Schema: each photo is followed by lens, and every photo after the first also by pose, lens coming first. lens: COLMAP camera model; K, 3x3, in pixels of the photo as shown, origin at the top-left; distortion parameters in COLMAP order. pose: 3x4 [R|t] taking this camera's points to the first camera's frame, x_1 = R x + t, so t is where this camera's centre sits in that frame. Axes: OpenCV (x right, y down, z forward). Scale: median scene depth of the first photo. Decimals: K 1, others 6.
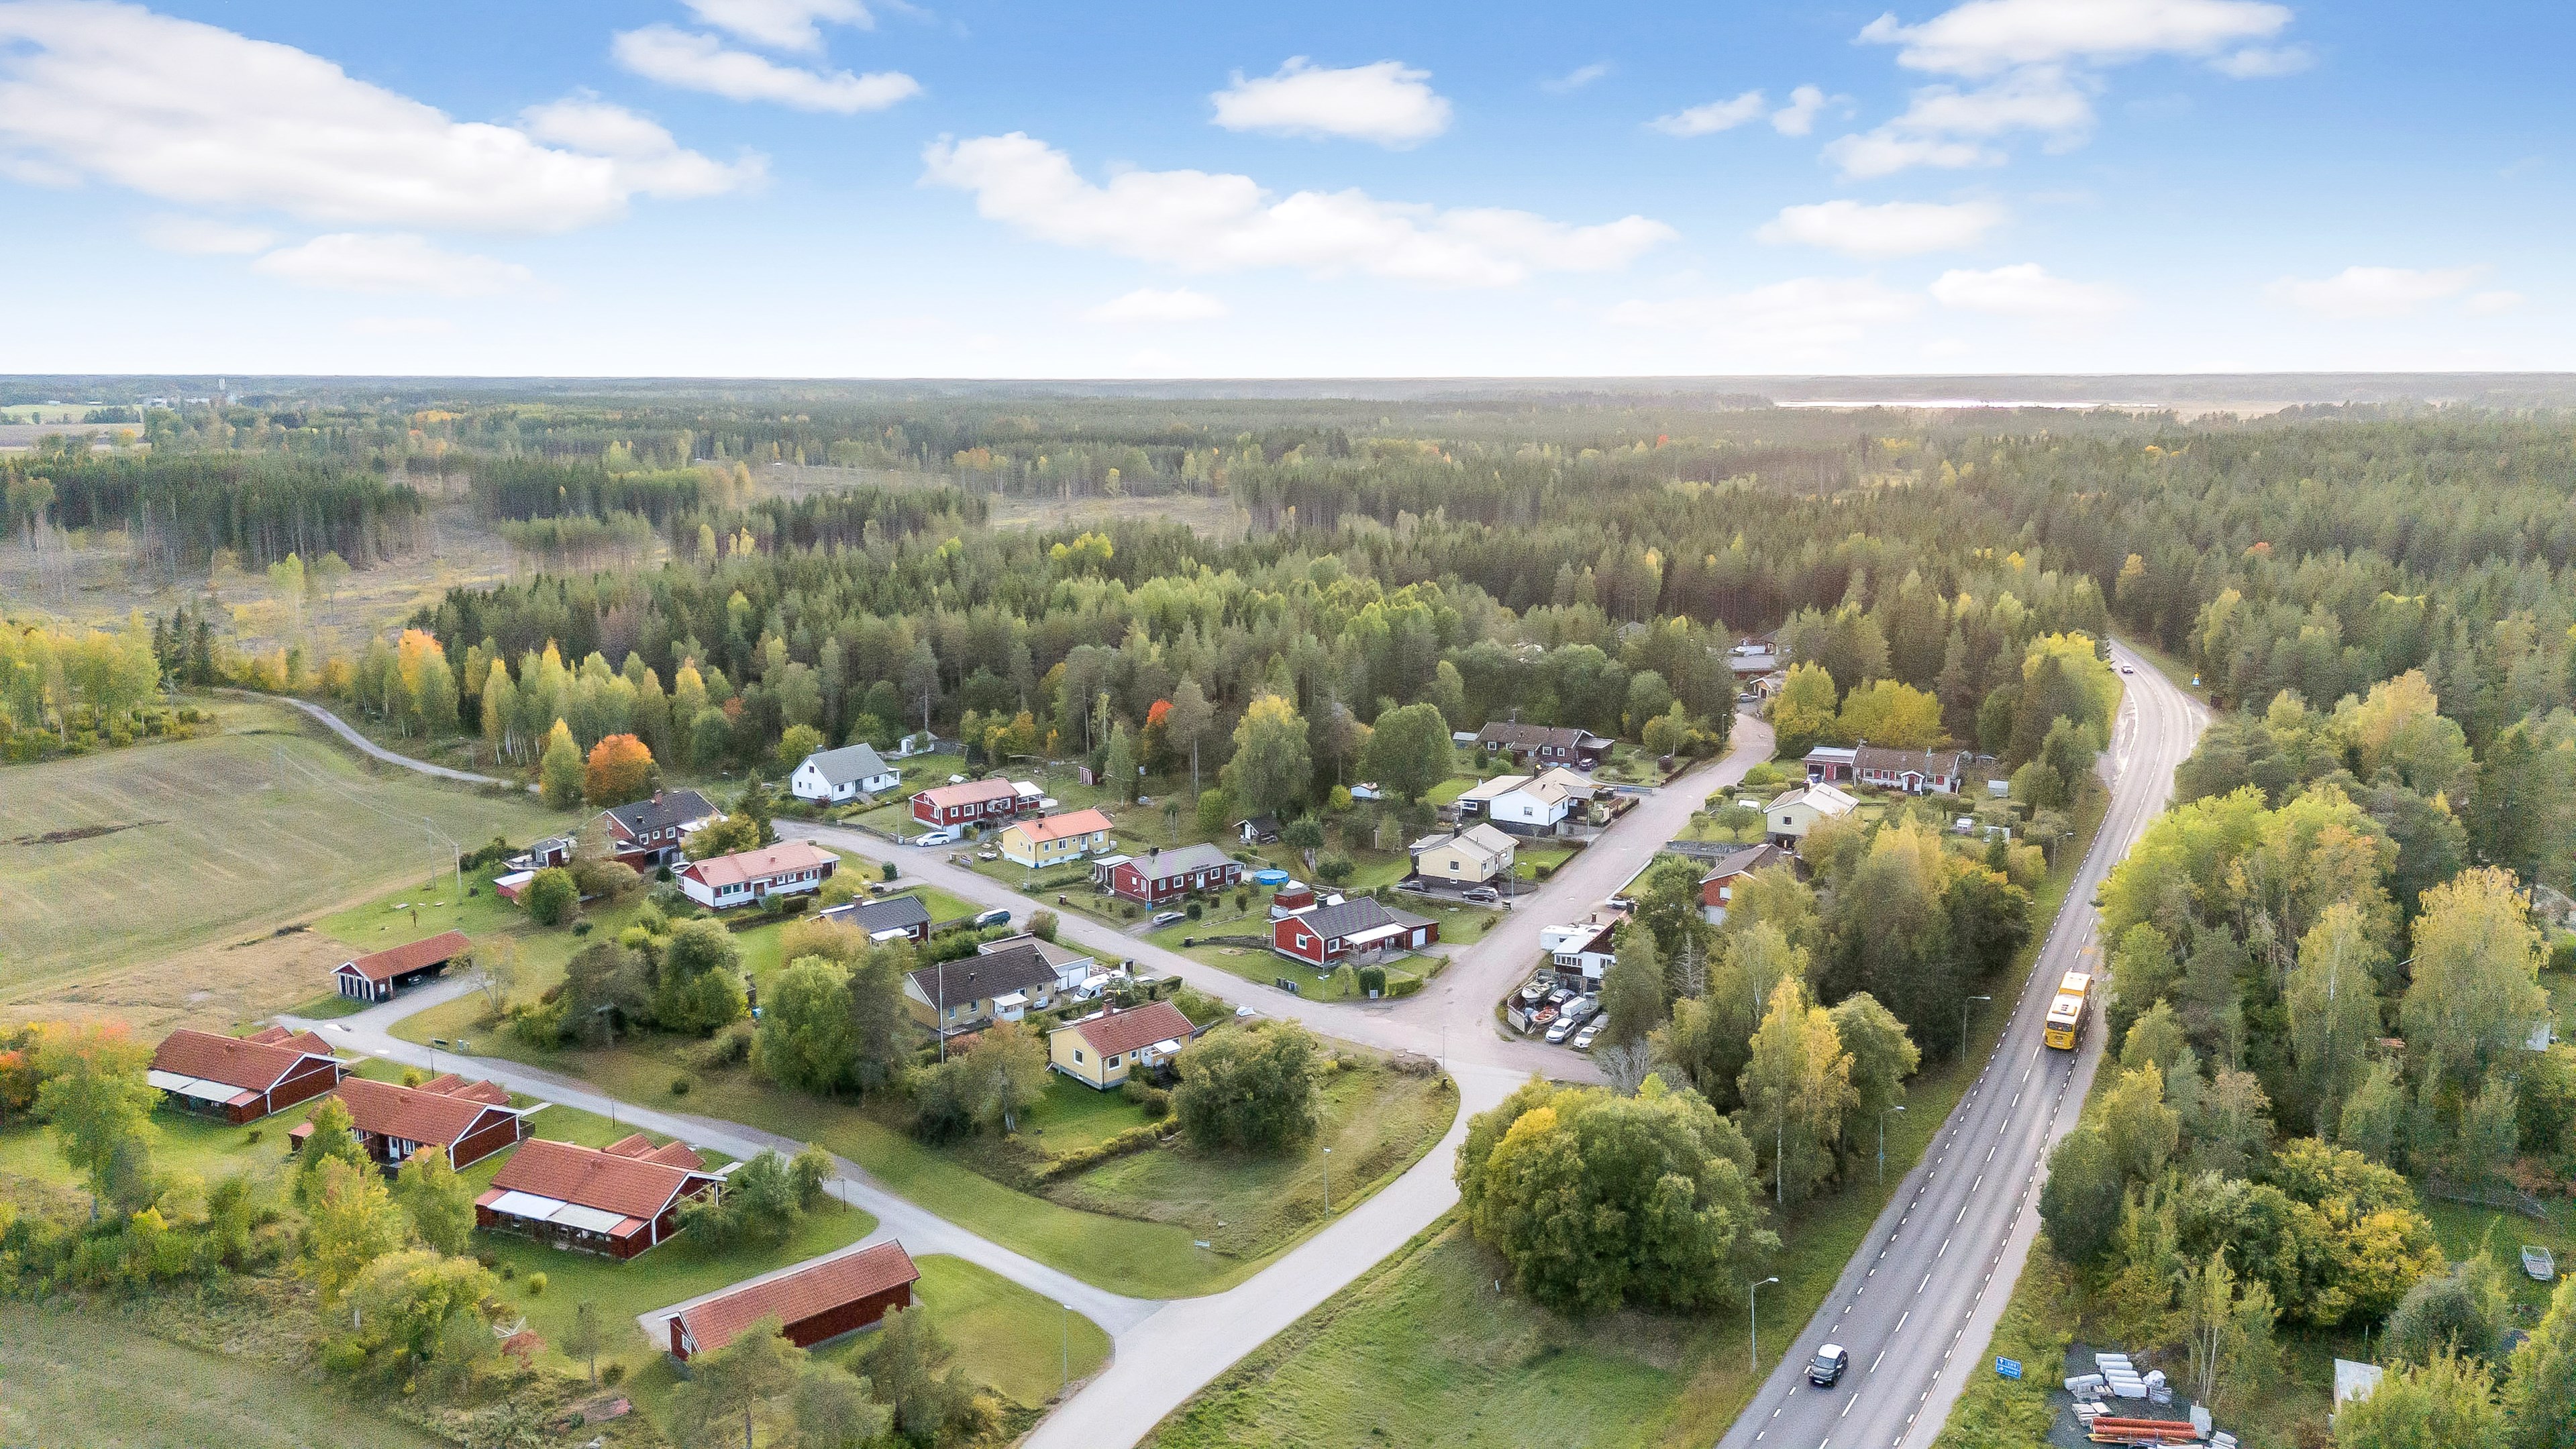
lens RADIAL K [[1886.4, 0, 1289.4], [0, 1886.4, 687.1], [0, 0, 1]] dist [0.097919, -0.089422]
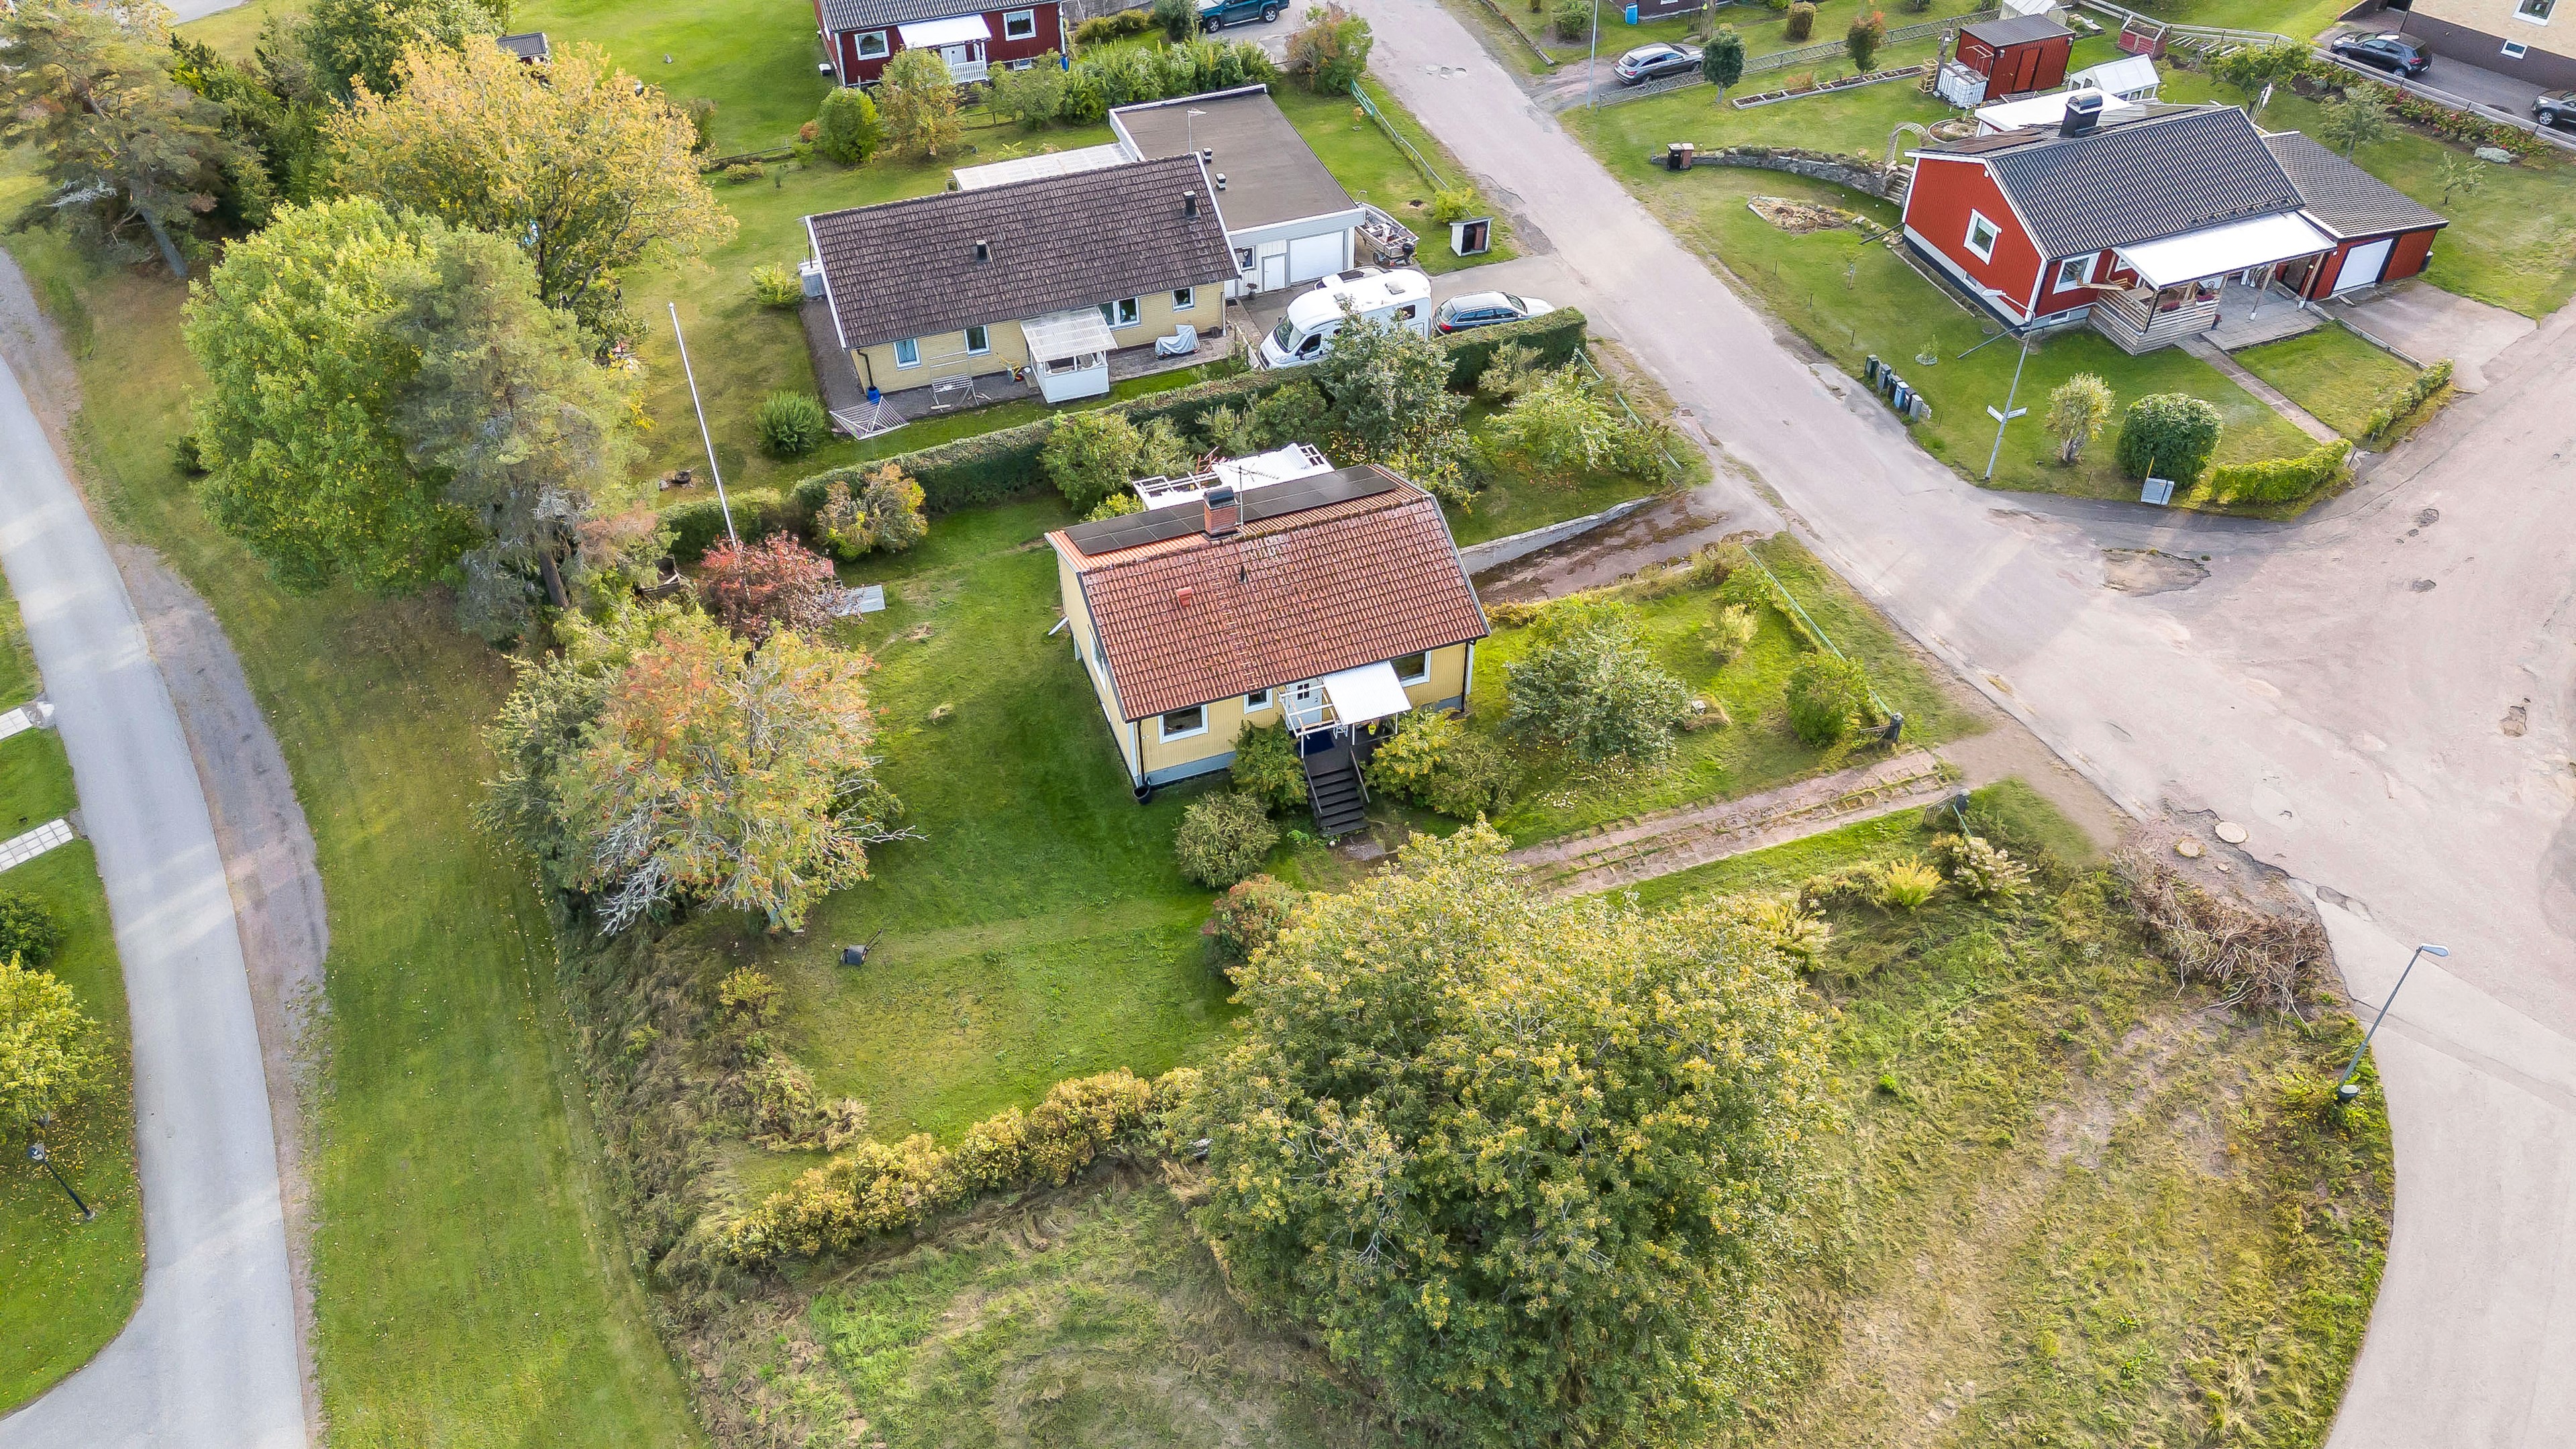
lens RADIAL K [[1886.4, 0, 1289.4], [0, 1886.4, 687.1], [0, 0, 1]] dist [0.097919, -0.089422]
pose [[0.928379, 0.242506, -0.281607, 0.008086], [-0.052668, 0.835961, 0.546256, 0.021413], [0.367883, -0.492301, 0.788861, 0.675047]]
